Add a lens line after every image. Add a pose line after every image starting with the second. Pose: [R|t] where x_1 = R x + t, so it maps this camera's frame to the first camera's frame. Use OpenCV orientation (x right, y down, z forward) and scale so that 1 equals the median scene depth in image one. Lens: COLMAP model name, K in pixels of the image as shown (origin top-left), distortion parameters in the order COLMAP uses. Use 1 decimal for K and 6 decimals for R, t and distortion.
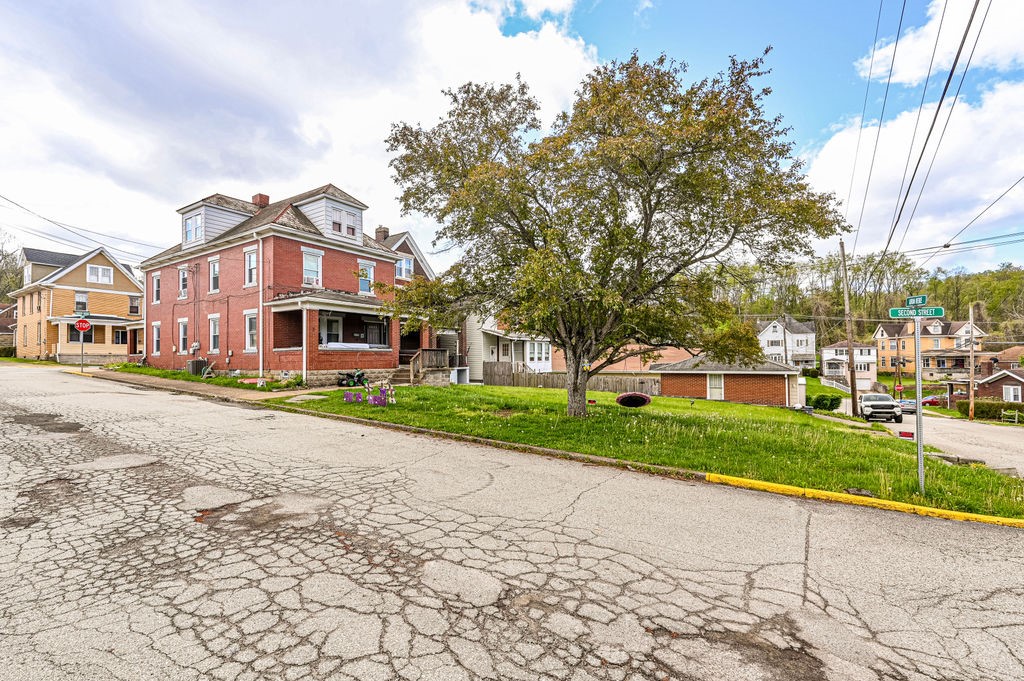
lens RADIAL K [[486.8, 0, 512.0], [0, 486.8, 340.5], [0, 0, 1]] dist [-0.028722, -0.000257]
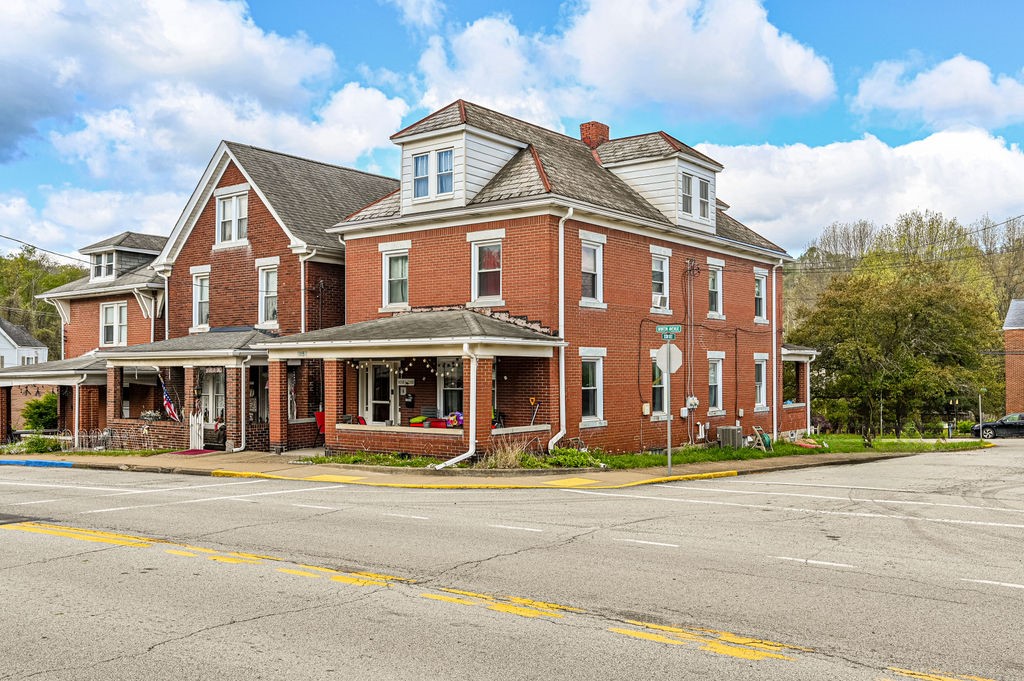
lens RADIAL K [[900.1, 0, 513.6], [0, 900.1, 354.9], [0, 0, 1]] dist [-0.004607, -0.001060]
pose [[0.087781, 0.027888, 0.995749, -1.767658], [-0.039461, 0.998921, -0.024498, -0.011482], [-0.995358, -0.037143, 0.088787, 1.129910]]
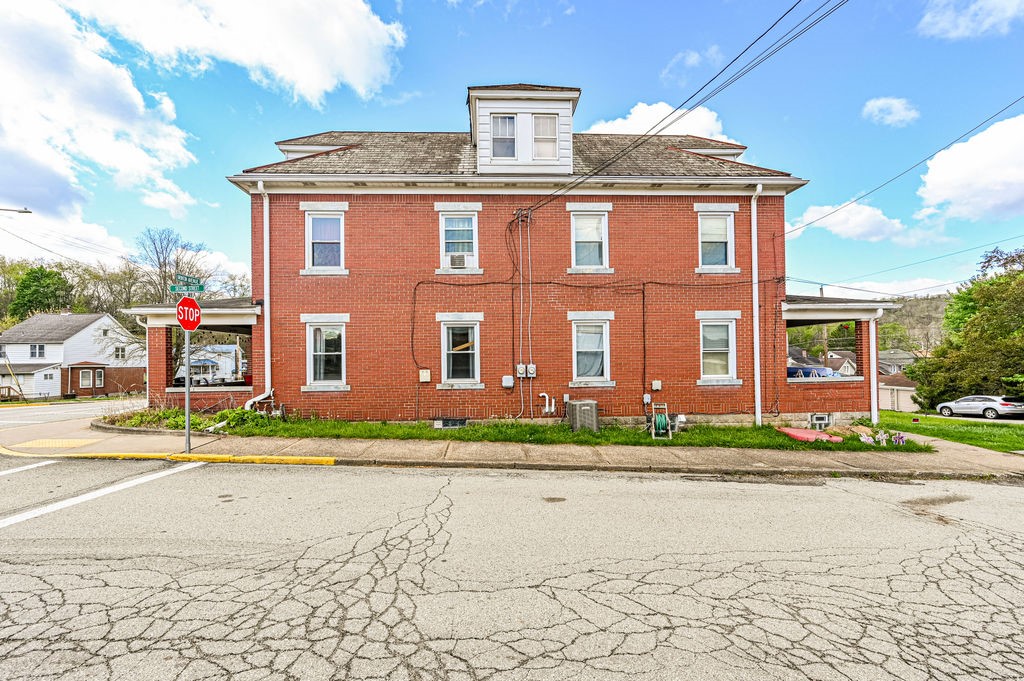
lens RADIAL K [[402.9, 0, 507.0], [0, 402.9, 354.8], [0, 0, 1]] dist [-0.000075, -0.000135]
pose [[0.810783, 0.011106, 0.585242, -0.932811], [-0.020627, 0.999741, 0.009604, -0.009580], [-0.584983, -0.019859, 0.810802, 0.673362]]
